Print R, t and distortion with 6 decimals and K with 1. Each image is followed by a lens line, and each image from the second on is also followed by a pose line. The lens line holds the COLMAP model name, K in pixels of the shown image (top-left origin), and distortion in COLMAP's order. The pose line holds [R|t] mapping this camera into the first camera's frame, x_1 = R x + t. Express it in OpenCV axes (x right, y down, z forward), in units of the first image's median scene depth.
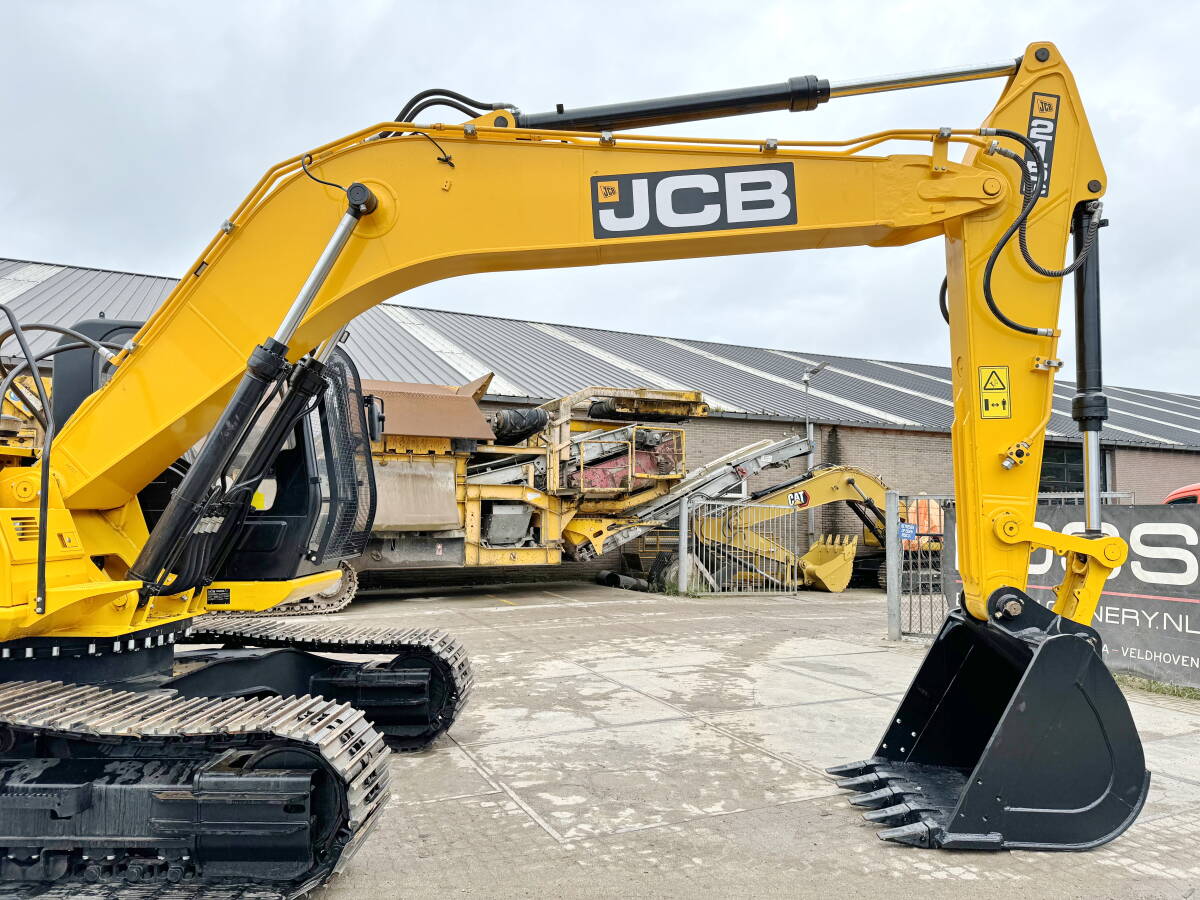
lens RADIAL K [[835.6, 0, 598.0], [0, 835.6, 453.7], [0, 0, 1]] dist [0.072761, -0.087012]
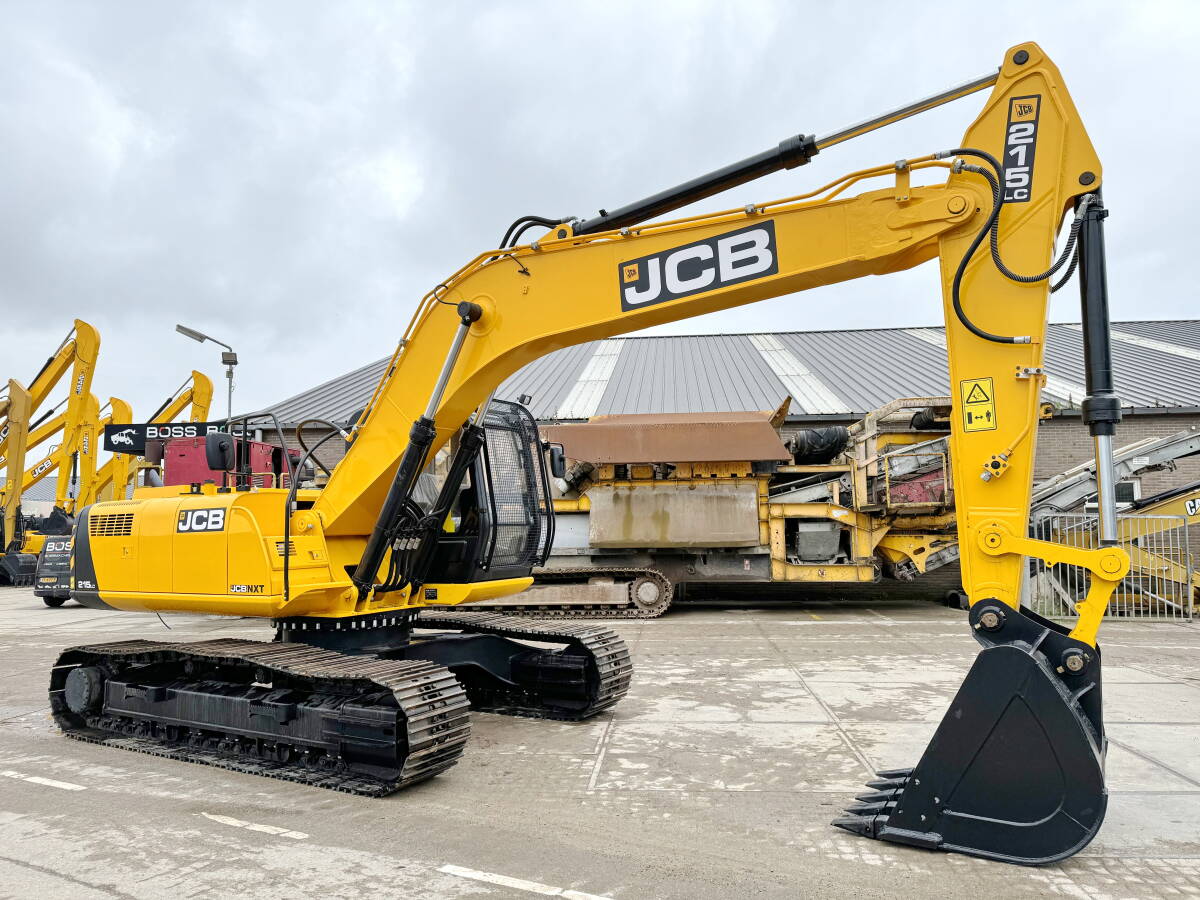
lens RADIAL K [[839.7, 0, 600.0], [0, 839.7, 450.0], [0, 0, 1]] dist [0.146546, -0.212128]
pose [[0.863520, -0.066106, -0.499964, 0.216788], [0.053821, 0.997790, -0.038973, -0.001267], [0.501435, 0.006745, 0.865169, -0.039913]]
